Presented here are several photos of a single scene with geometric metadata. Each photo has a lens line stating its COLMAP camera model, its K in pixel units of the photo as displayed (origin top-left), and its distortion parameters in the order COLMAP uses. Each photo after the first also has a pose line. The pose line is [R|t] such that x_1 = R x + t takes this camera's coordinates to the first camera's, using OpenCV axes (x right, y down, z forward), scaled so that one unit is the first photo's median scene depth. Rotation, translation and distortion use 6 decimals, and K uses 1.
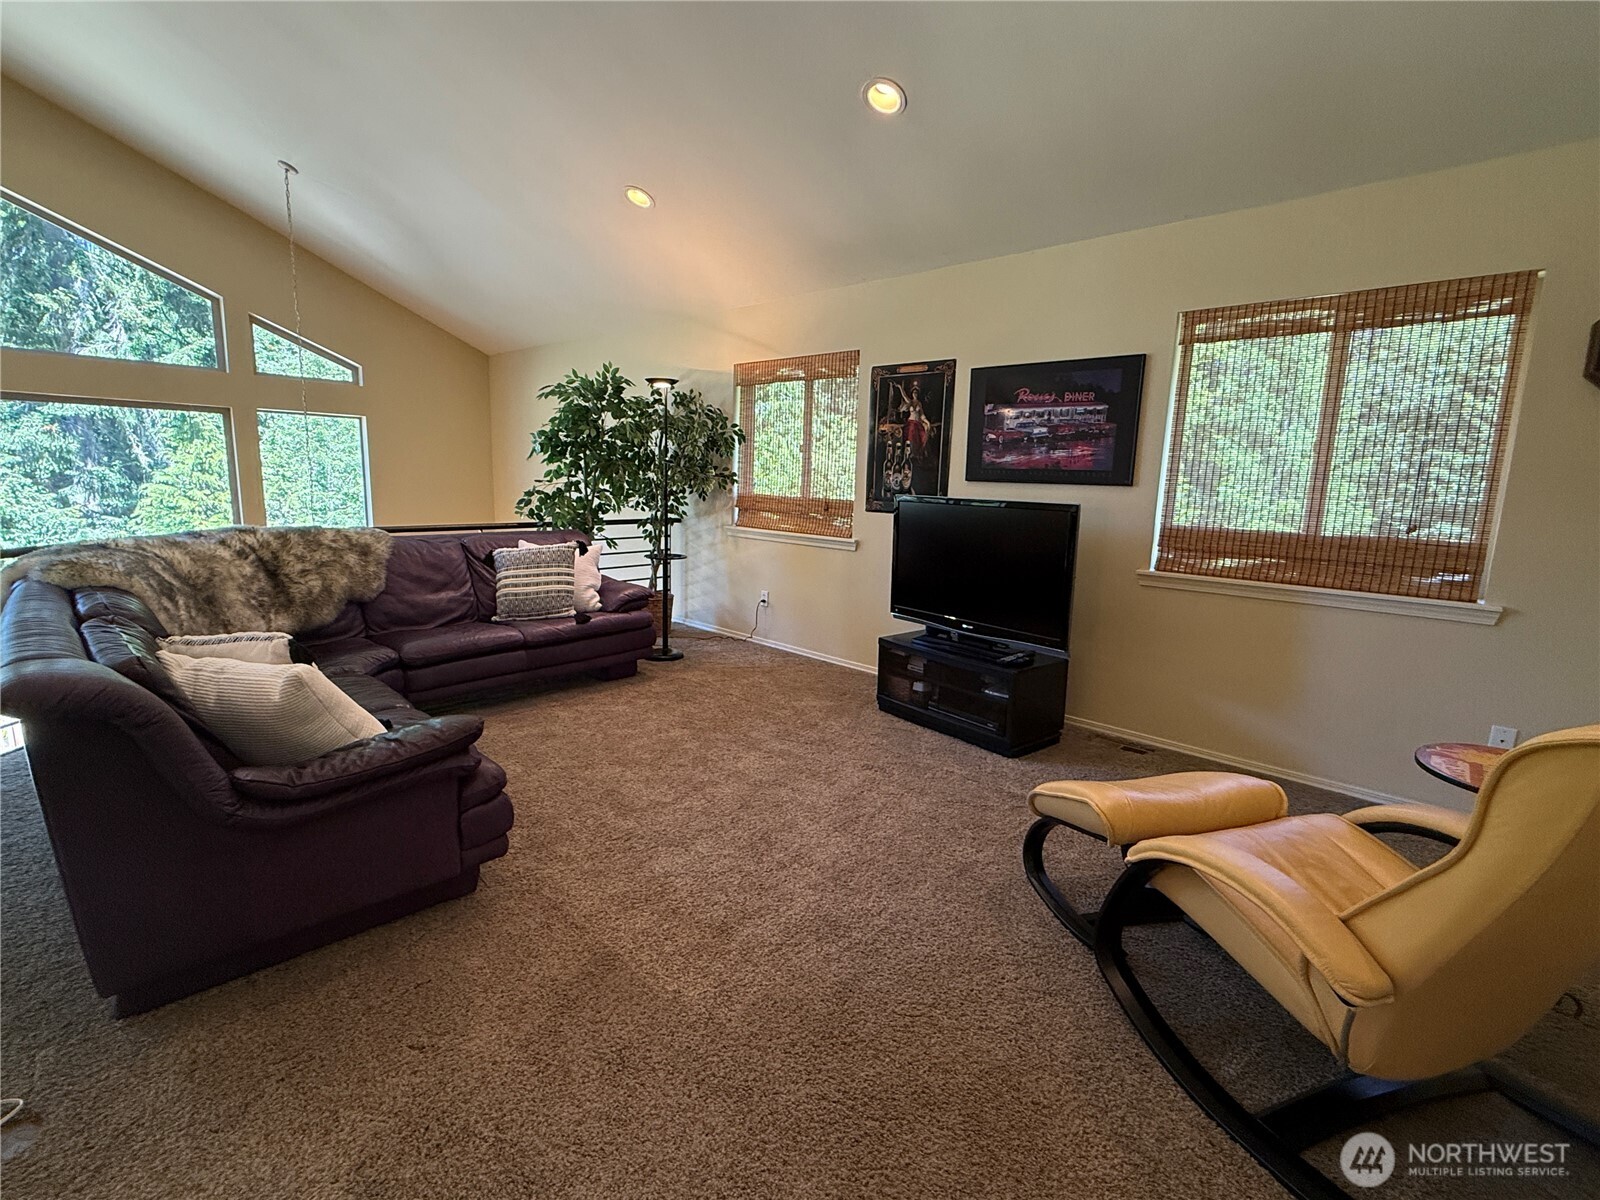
lens RADIAL K [[734.4, 0, 798.2], [0, 734.4, 600.3], [0, 0, 1]] dist [0.001036, 0.000128]
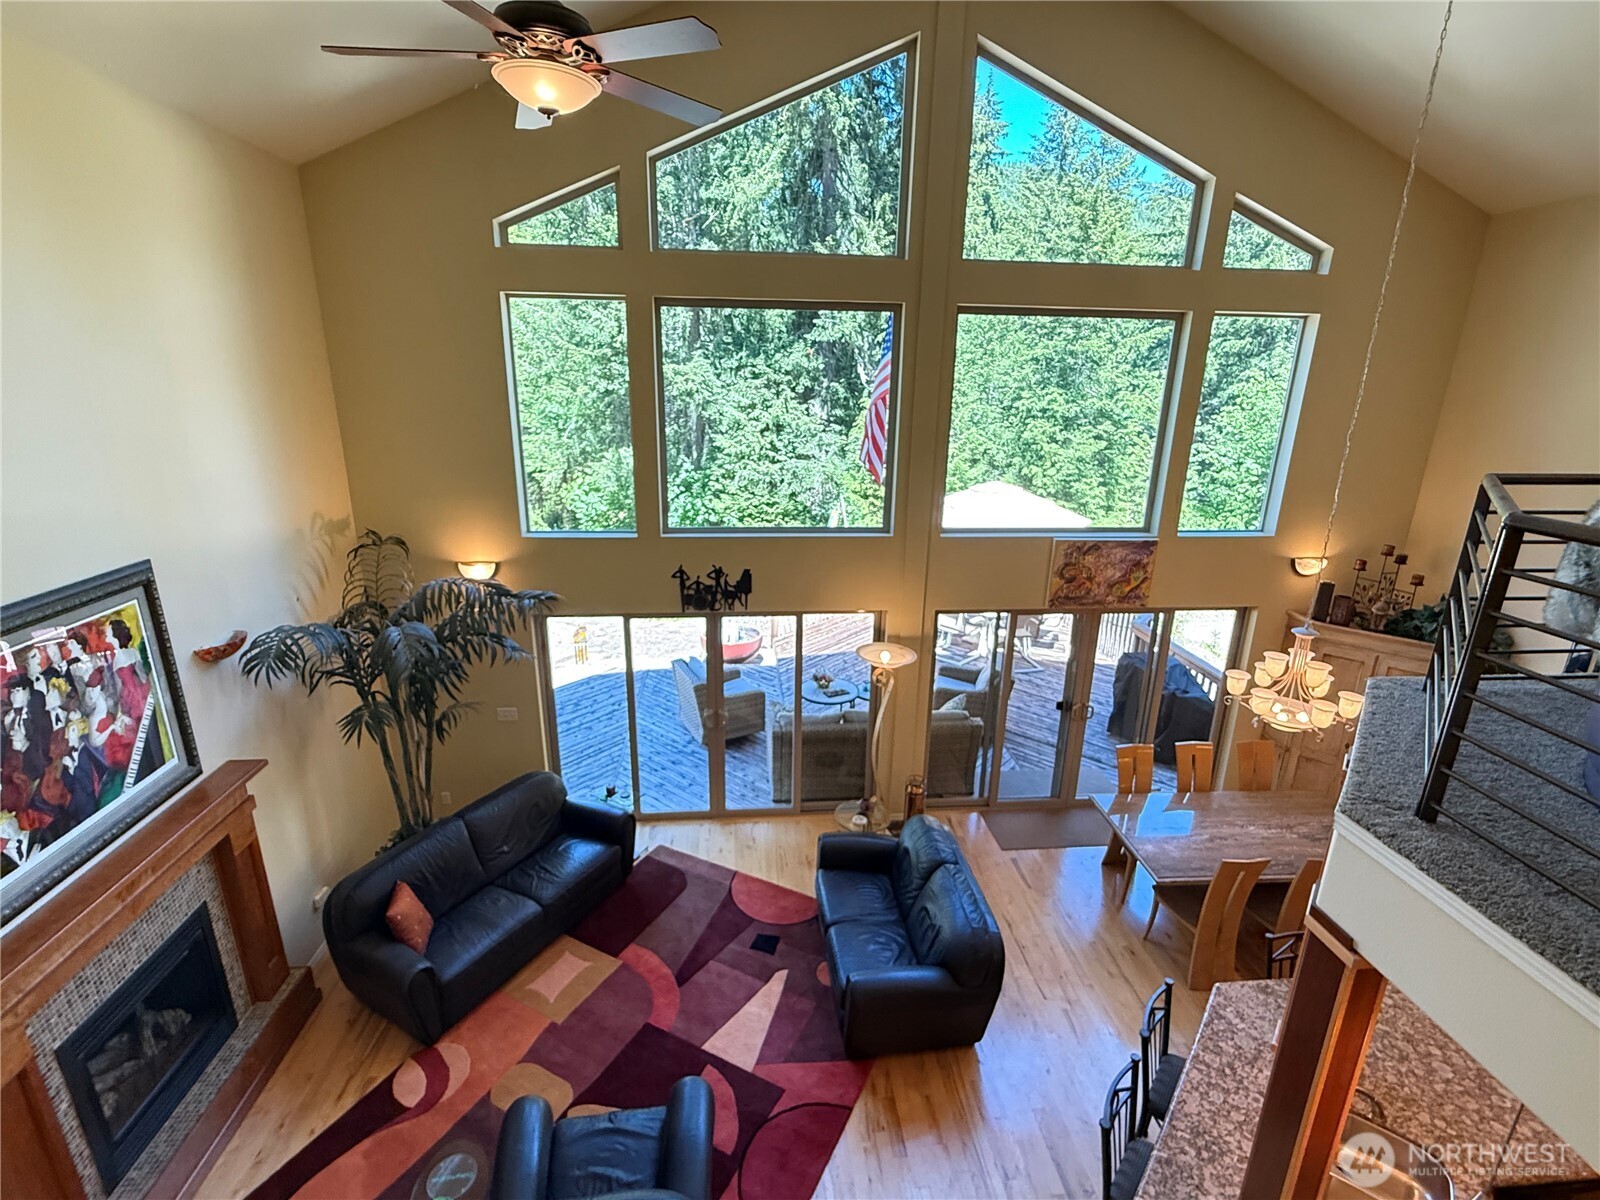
lens RADIAL K [[734.4, 0, 801.0], [0, 734.4, 599.7], [0, 0, 1]] dist [0.001036, 0.000128]
pose [[0.751299, 0.177440, -0.635661, -0.777508], [-0.105528, 0.983084, 0.149695, -0.007619], [0.651471, -0.045386, 0.757315, 0.017837]]
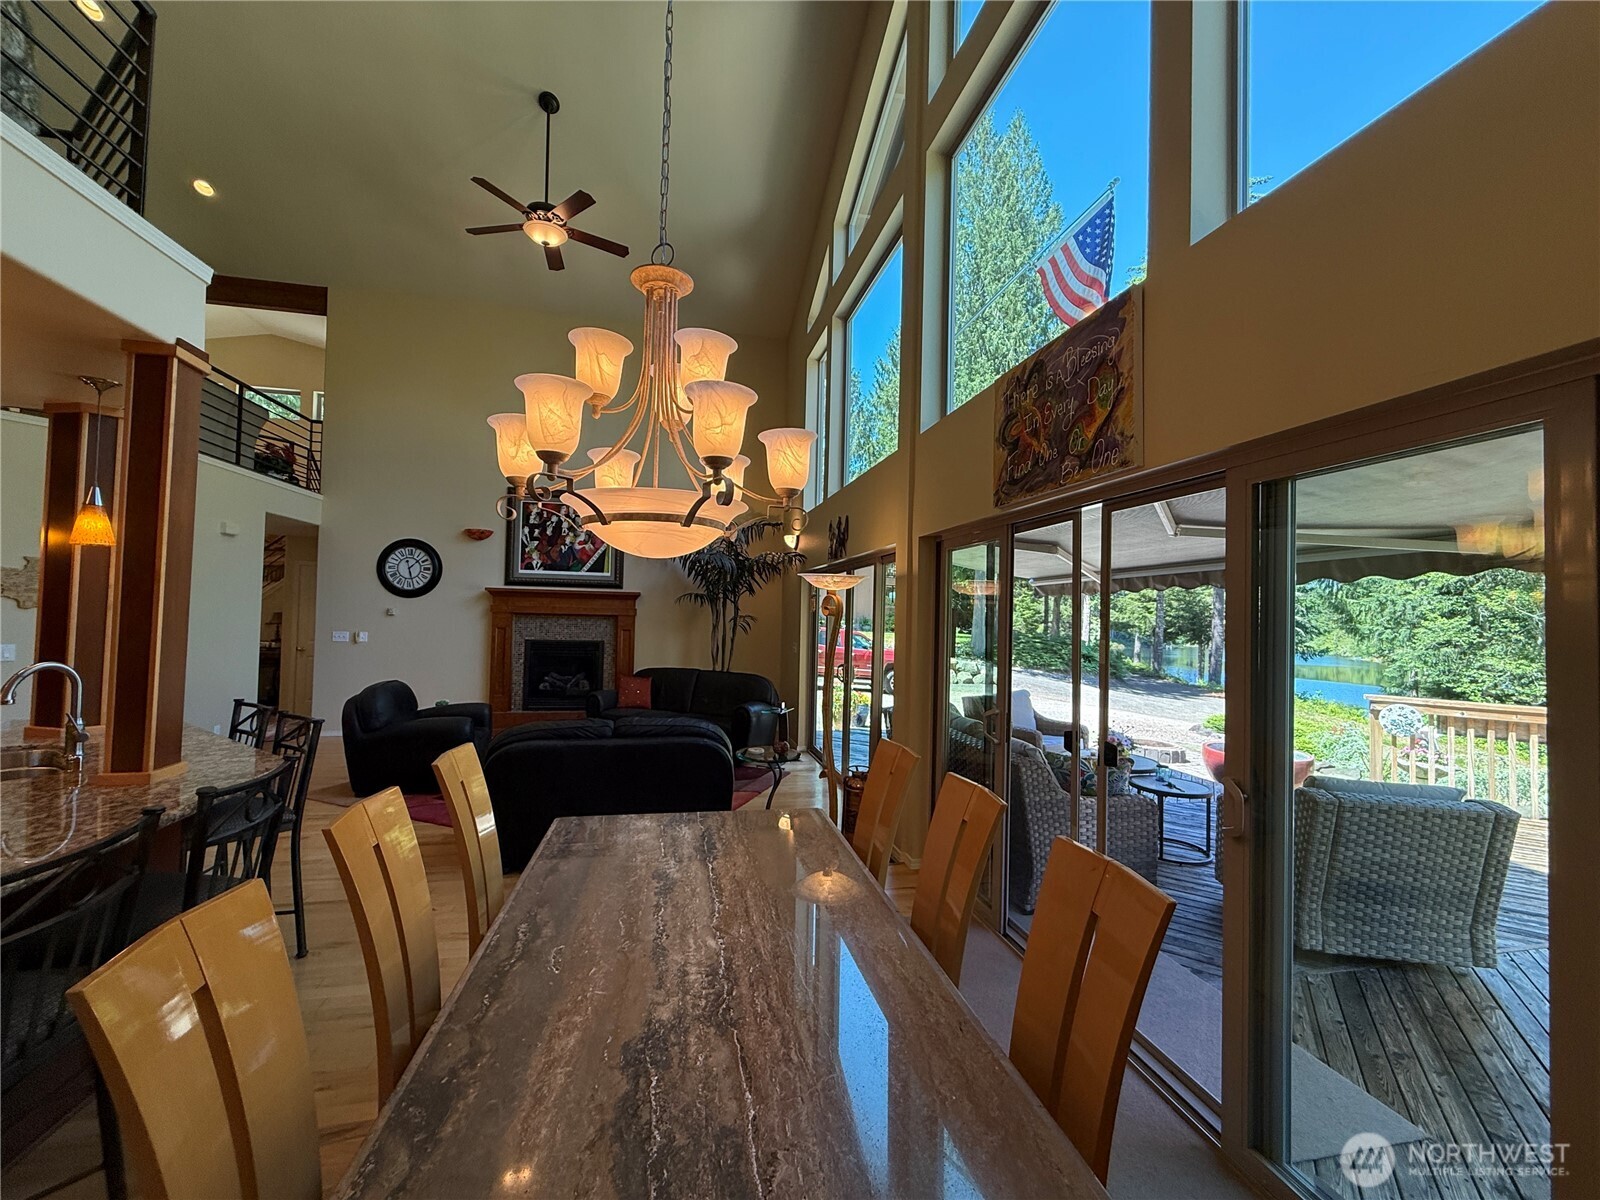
lens RADIAL K [[636.9, 0, 796.3], [0, 636.9, 599.7], [0, 0, 1]] dist [0.000319, 0.000089]
pose [[-0.564605, -0.065231, -0.822780, -0.649604], [-0.179787, 0.982654, 0.045467, 0.288395], [0.805542, 0.173596, -0.566539, 1.722959]]
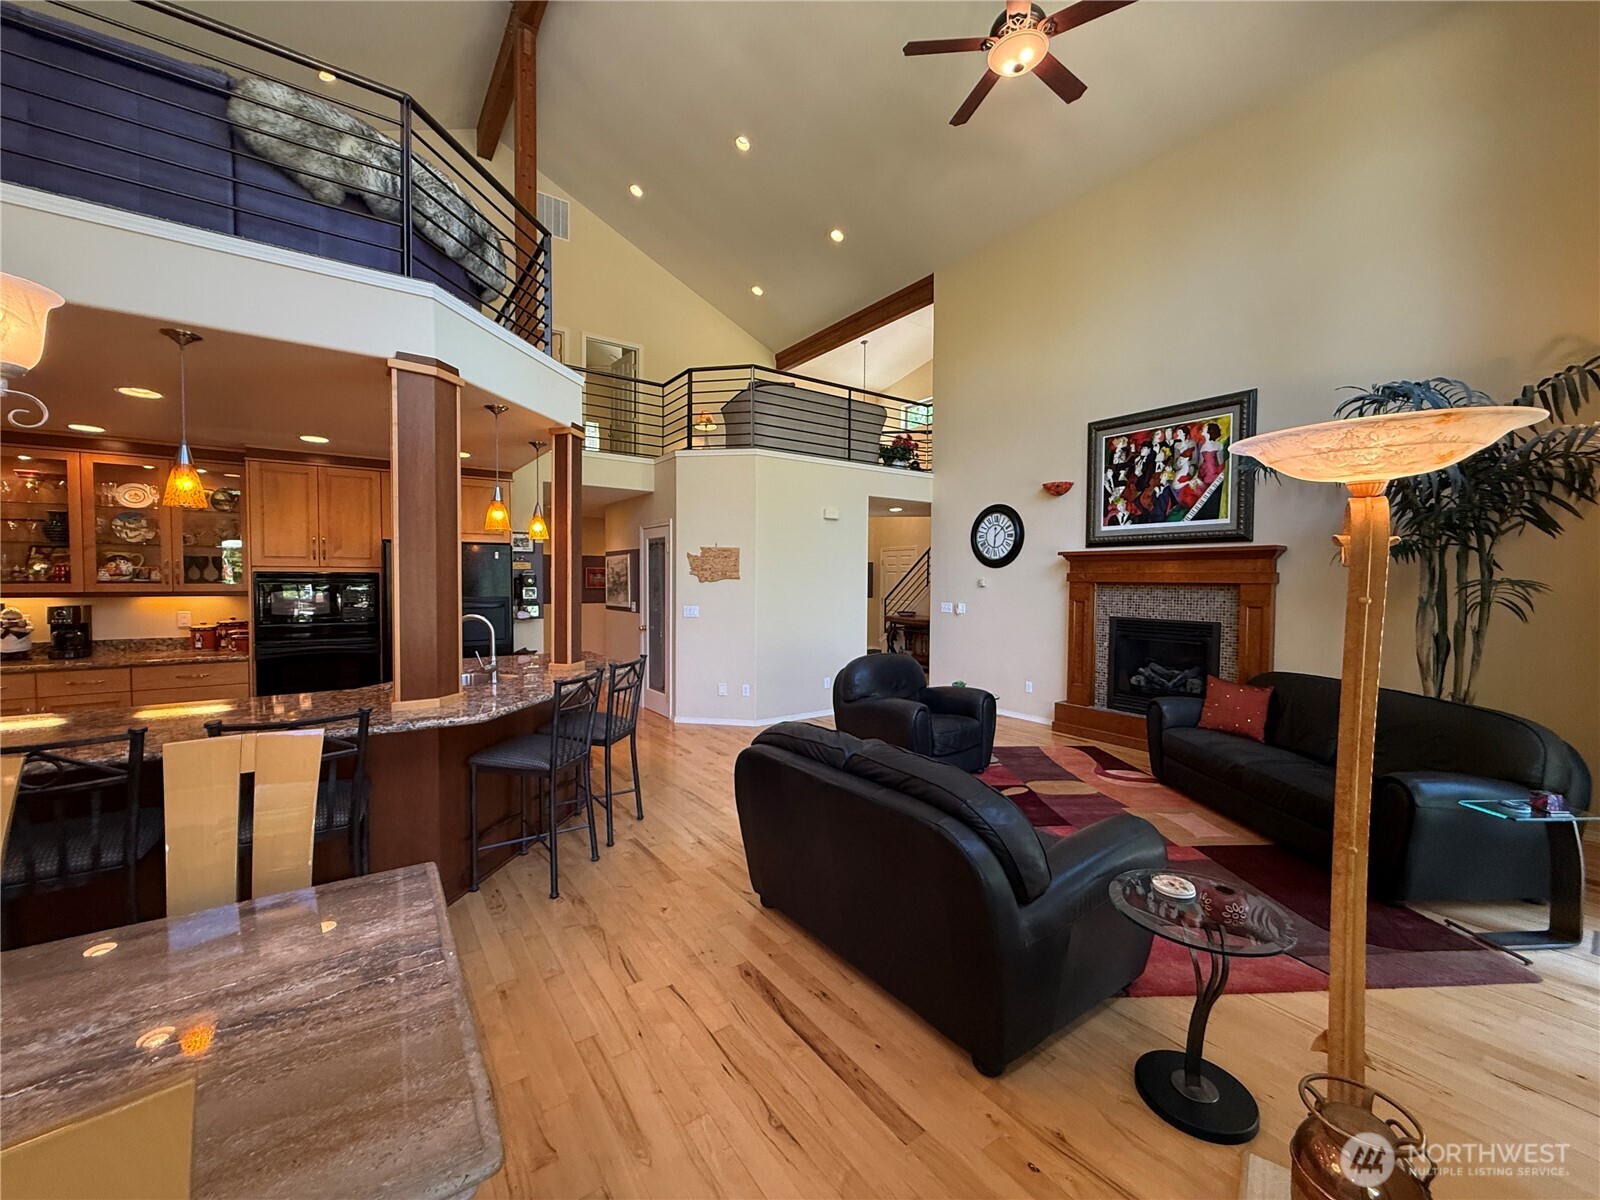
lens RADIAL K [[636.9, 0, 795.2], [0, 636.9, 599.3], [0, 0, 1]] dist [0.000319, 0.000089]
pose [[-0.980589, -0.044905, 0.190863, -1.309780], [-0.005352, 0.979188, 0.202883, 0.303918], [-0.196001, 0.197924, -0.960422, 1.562636]]
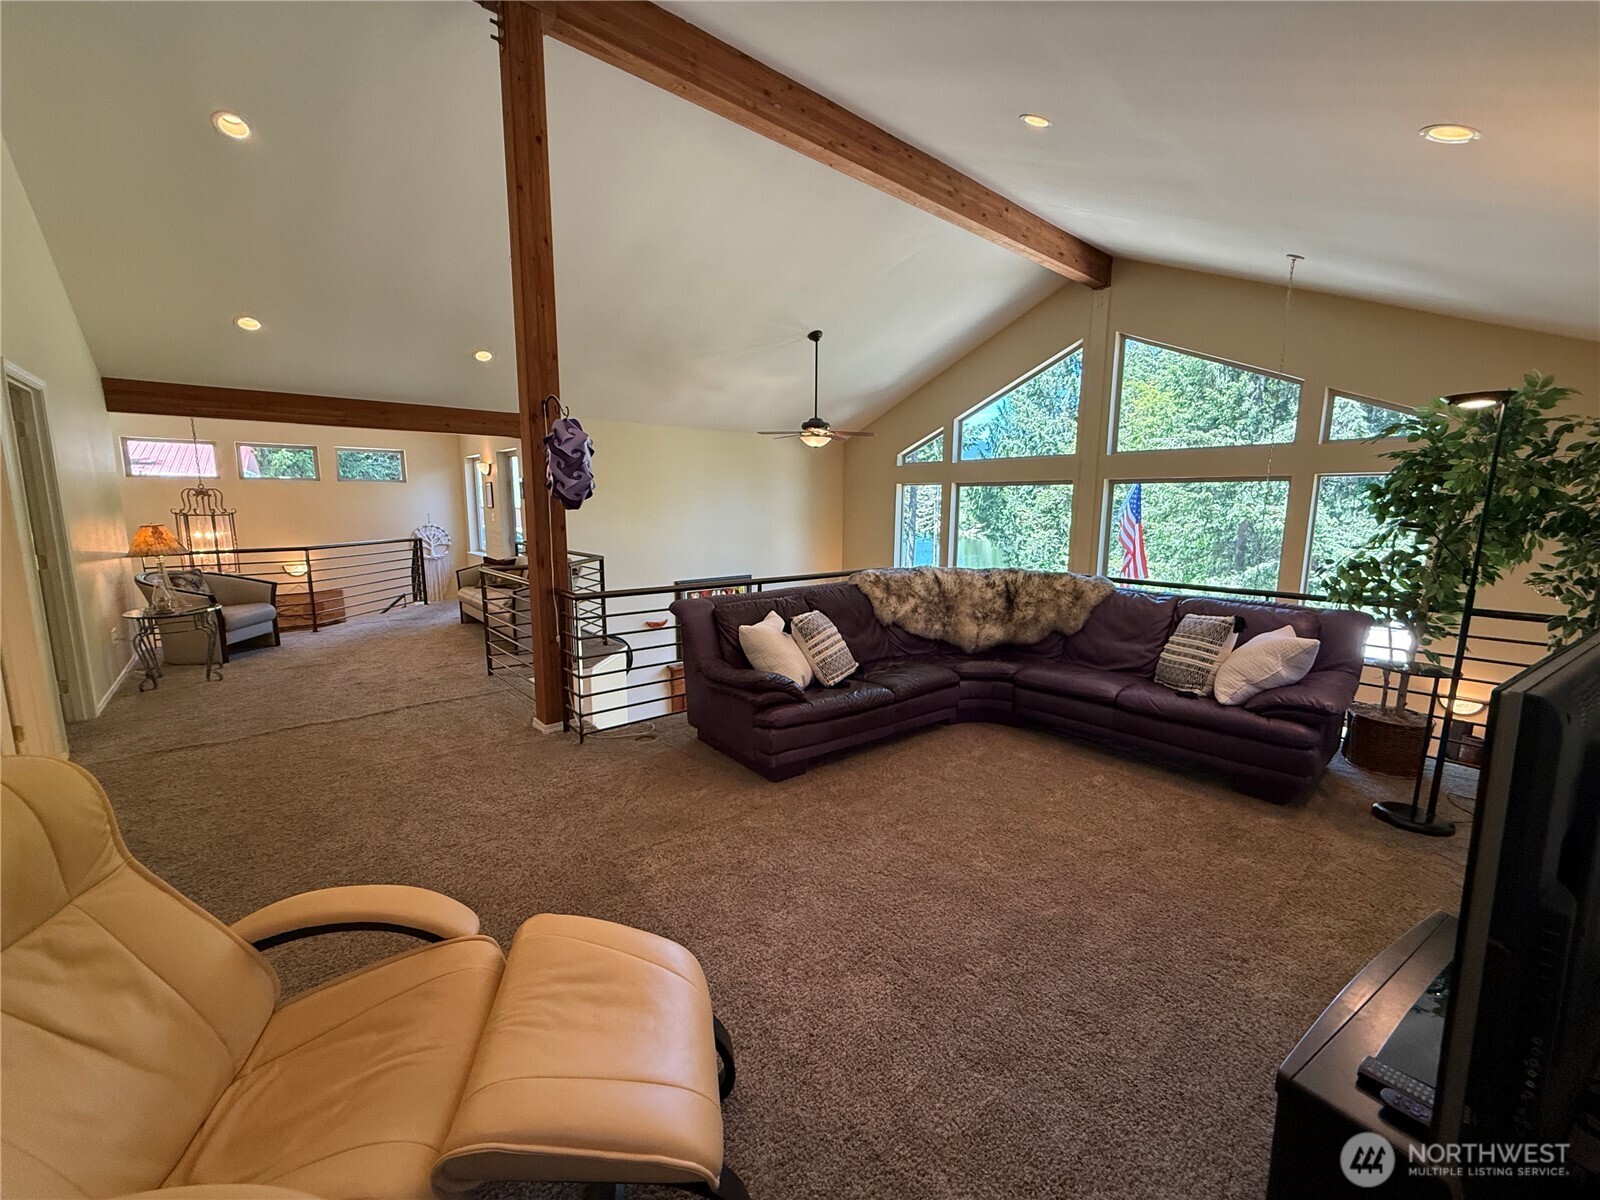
lens RADIAL K [[636.9, 0, 797.1], [0, 636.9, 599.8], [0, 0, 1]] dist [0.000319, 0.000089]
pose [[-0.107306, 0.118948, -0.987085, 0.486022], [-0.176626, 0.974745, 0.136662, -0.113269], [0.978411, 0.189009, -0.083587, 0.567647]]
